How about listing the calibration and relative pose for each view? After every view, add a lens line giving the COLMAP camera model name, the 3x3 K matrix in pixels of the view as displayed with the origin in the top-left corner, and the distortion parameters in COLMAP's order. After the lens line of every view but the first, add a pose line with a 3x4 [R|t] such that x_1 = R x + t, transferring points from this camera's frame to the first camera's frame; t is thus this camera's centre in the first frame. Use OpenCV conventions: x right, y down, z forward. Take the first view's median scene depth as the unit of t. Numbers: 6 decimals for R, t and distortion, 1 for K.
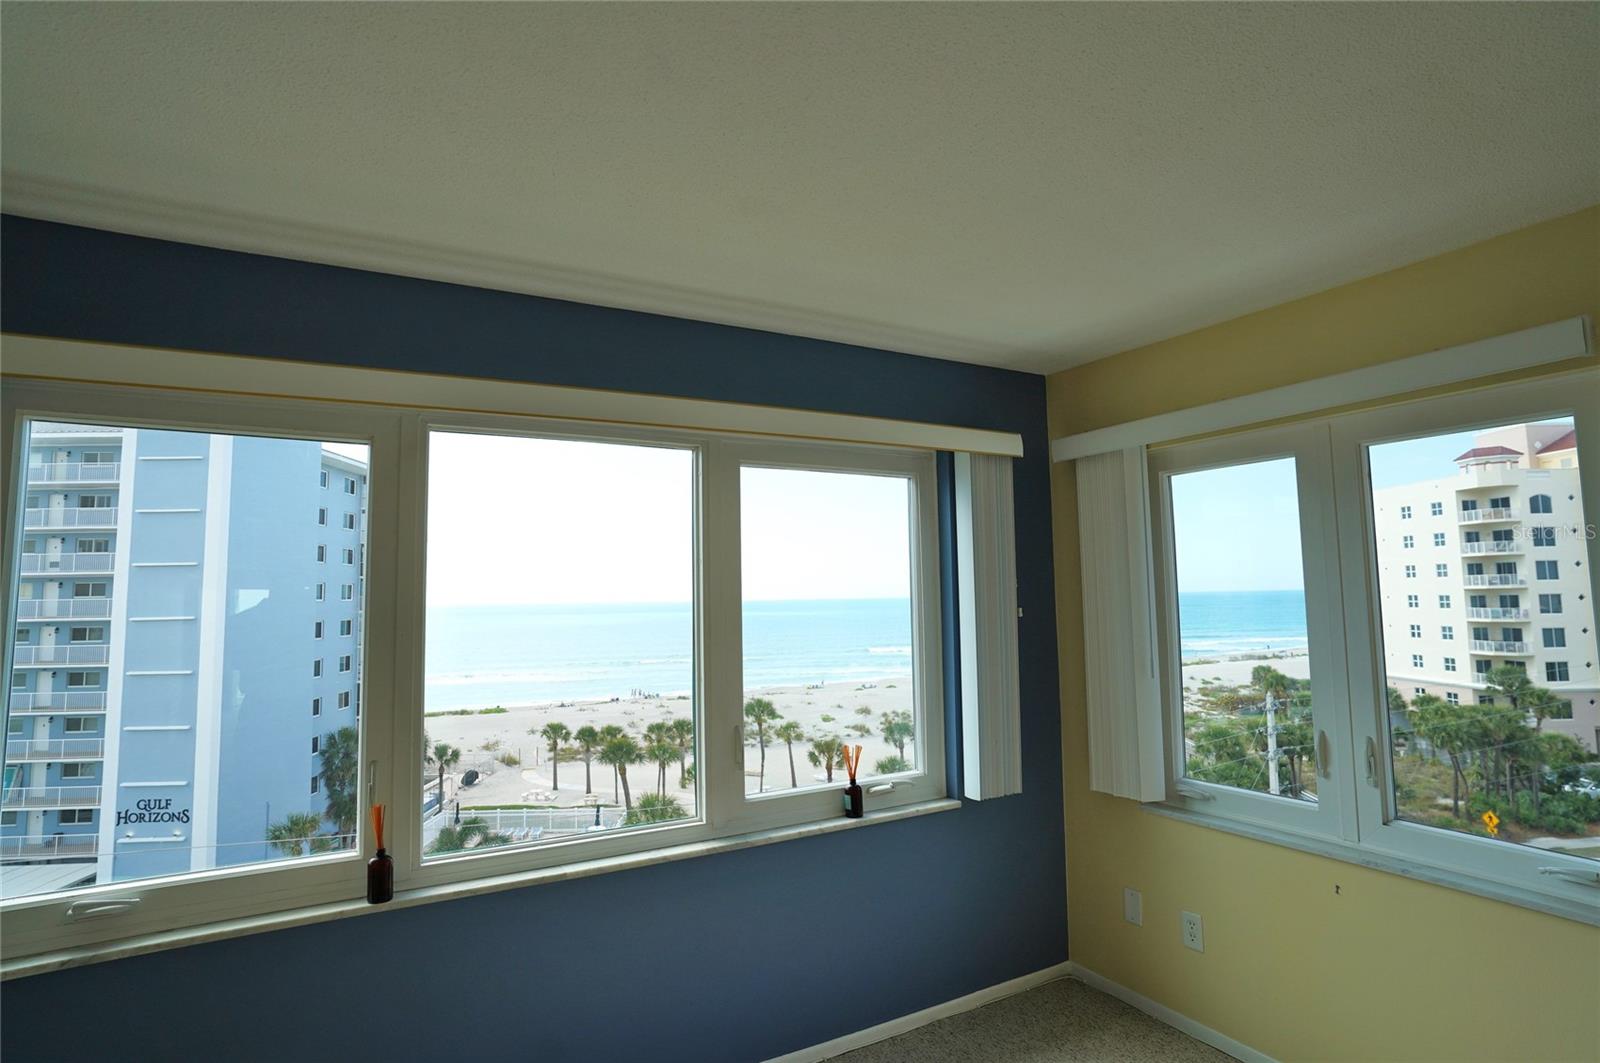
lens RADIAL K [[827.5, 0, 806.0], [0, 827.5, 517.8], [0, 0, 1]] dist [-0.079804, 0.043746]
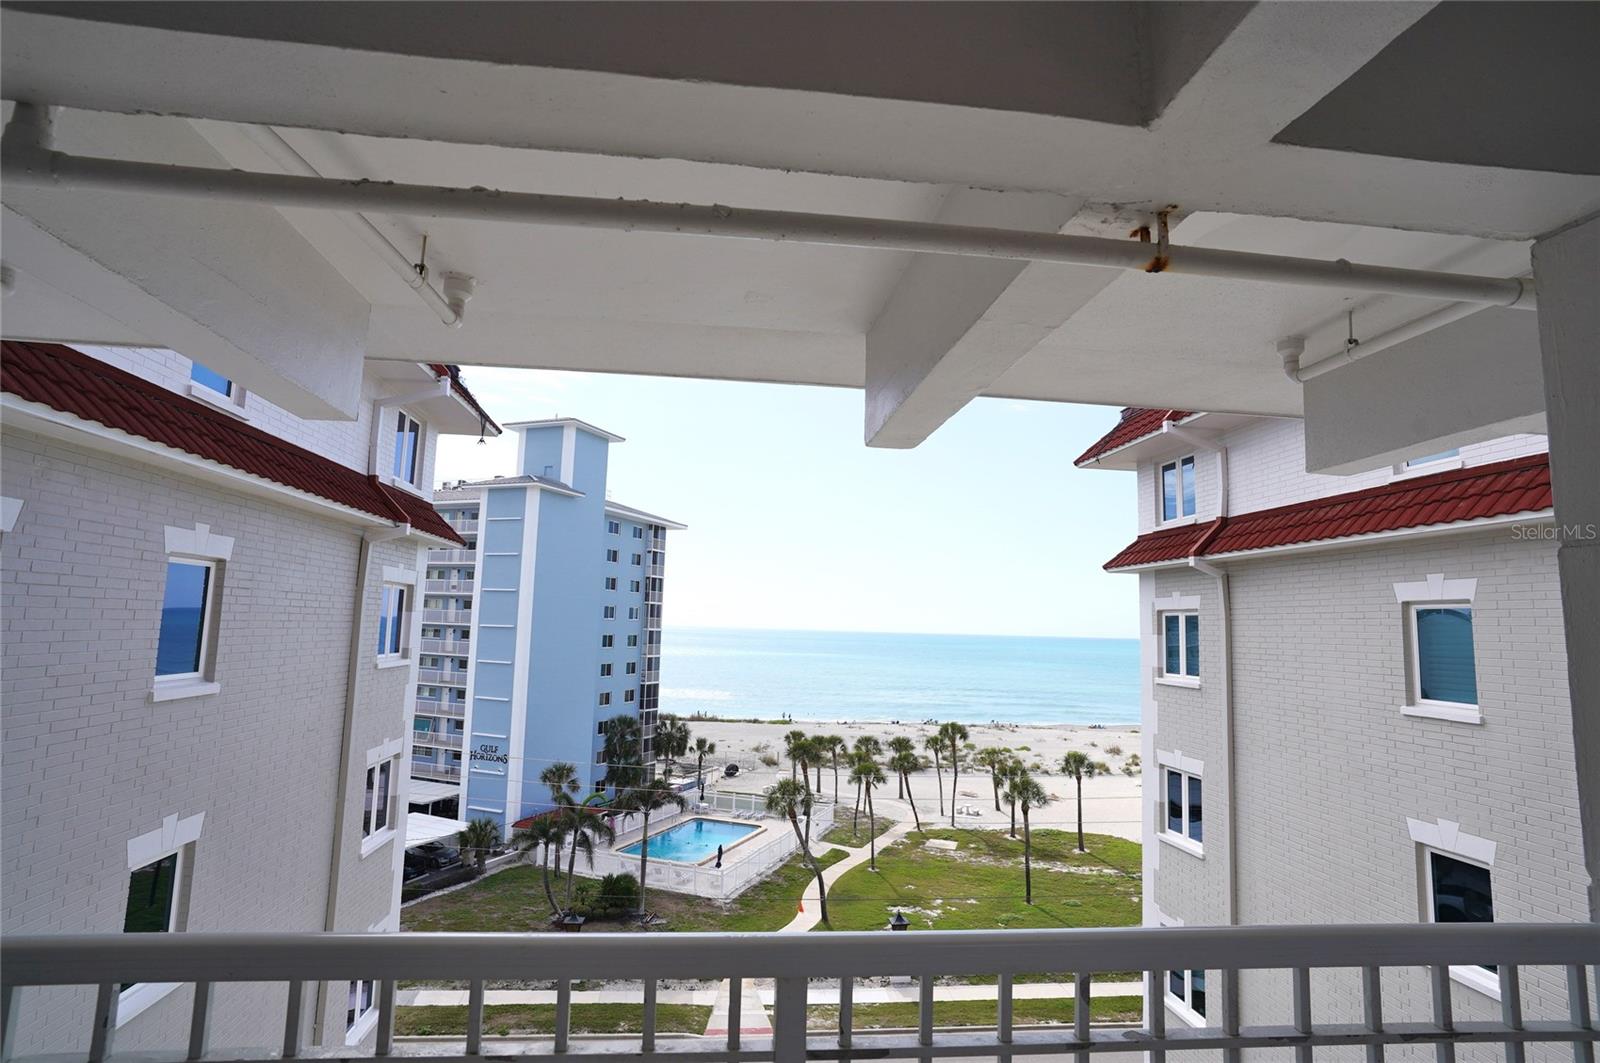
lens RADIAL K [[827.5, 0, 806.0], [0, 827.5, 517.8], [0, 0, 1]] dist [-0.079804, 0.043746]
pose [[0.916319, -0.009236, -0.400342, 0.286768], [-0.006838, 0.999227, -0.038704, -0.017364], [0.400391, 0.038202, 0.915548, -0.150271]]
